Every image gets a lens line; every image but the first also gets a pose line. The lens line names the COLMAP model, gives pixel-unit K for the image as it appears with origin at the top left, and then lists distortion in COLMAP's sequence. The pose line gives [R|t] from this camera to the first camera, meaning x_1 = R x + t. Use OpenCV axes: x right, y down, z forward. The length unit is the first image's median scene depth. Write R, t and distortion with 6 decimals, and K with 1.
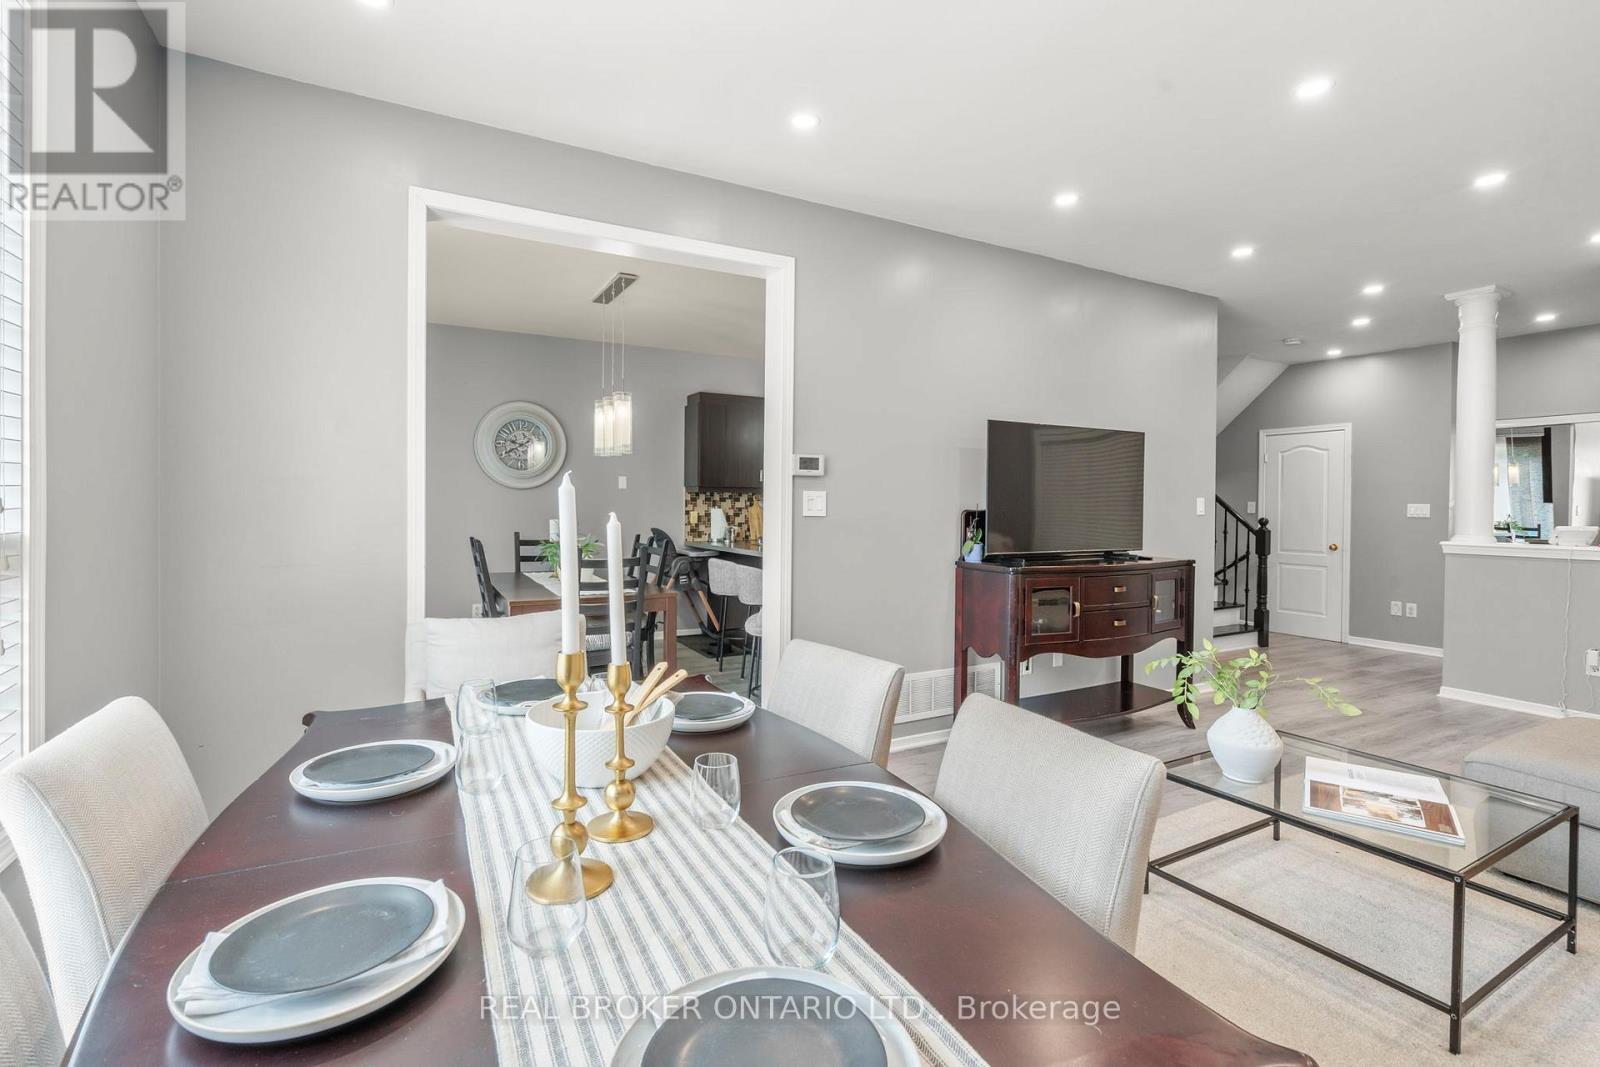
lens RADIAL K [[737.9, 0, 802.2], [0, 737.9, 523.8], [0, 0, 1]] dist [-0.004548, 0.001547]
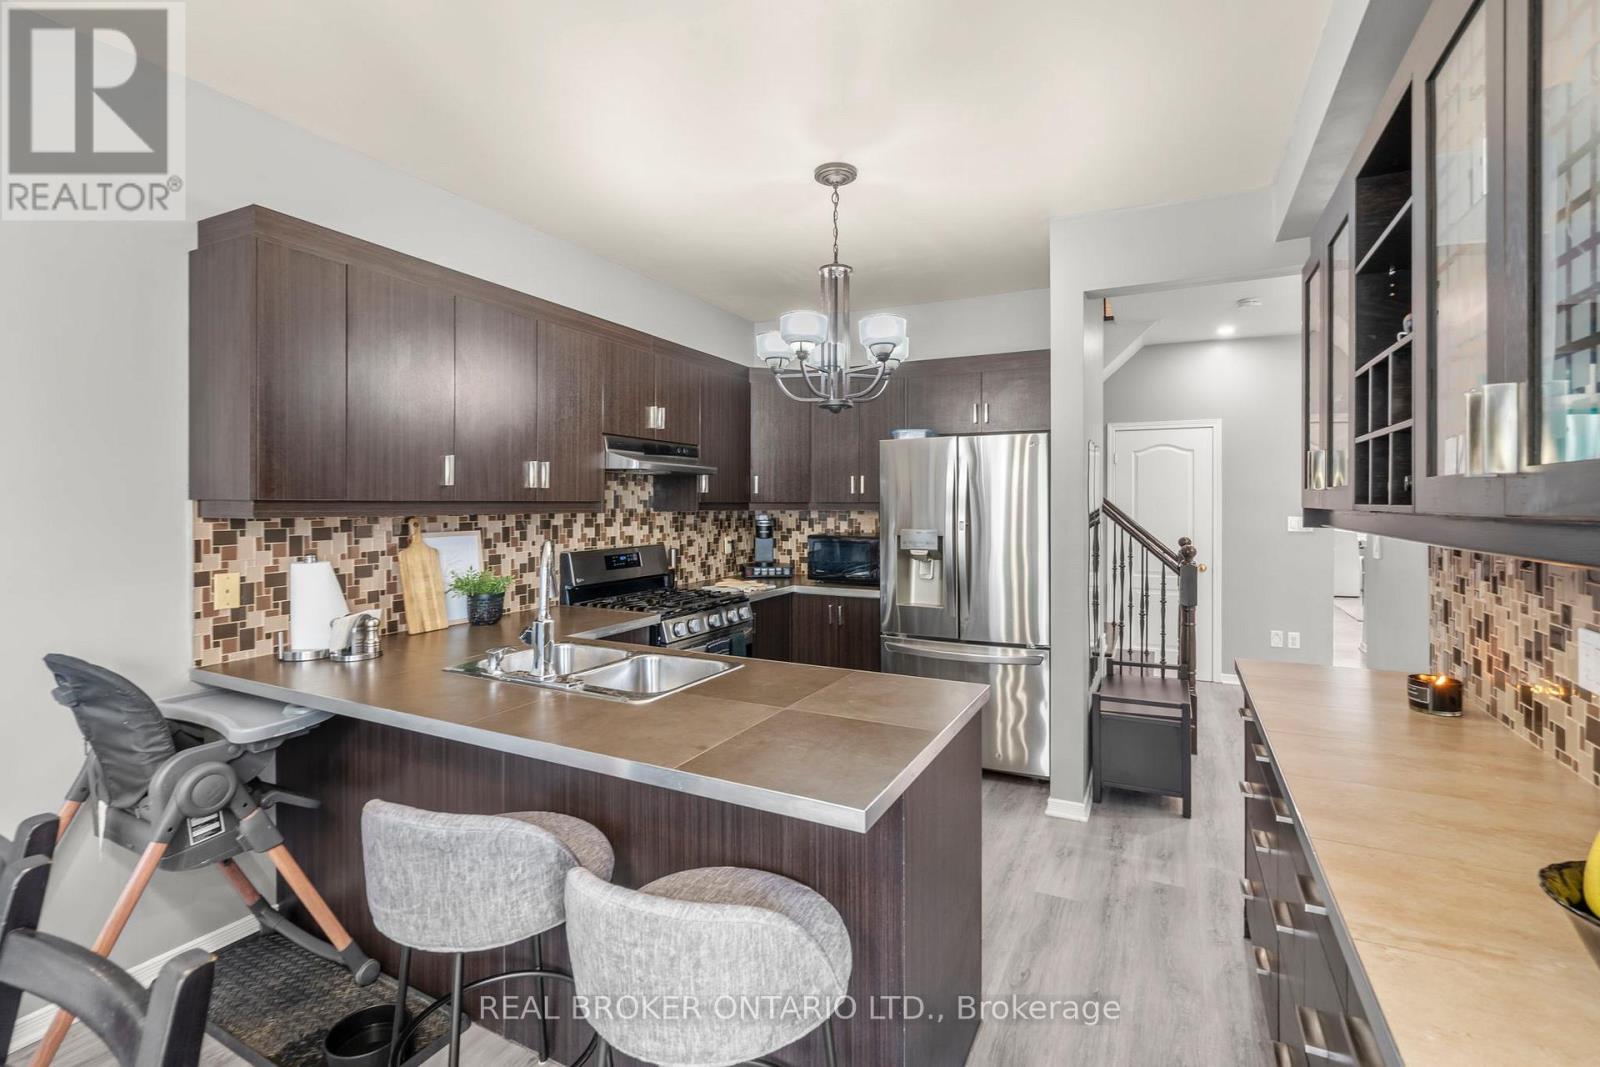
lens RADIAL K [[737.9, 0, 807.4], [0, 737.9, 512.4], [0, 0, 1]] dist [-0.004548, 0.001547]
pose [[0.833260, -0.014317, 0.552696, -0.110916], [0.021159, 0.999758, -0.006002, -0.036699], [-0.552476, 0.016696, 0.833361, 0.574405]]
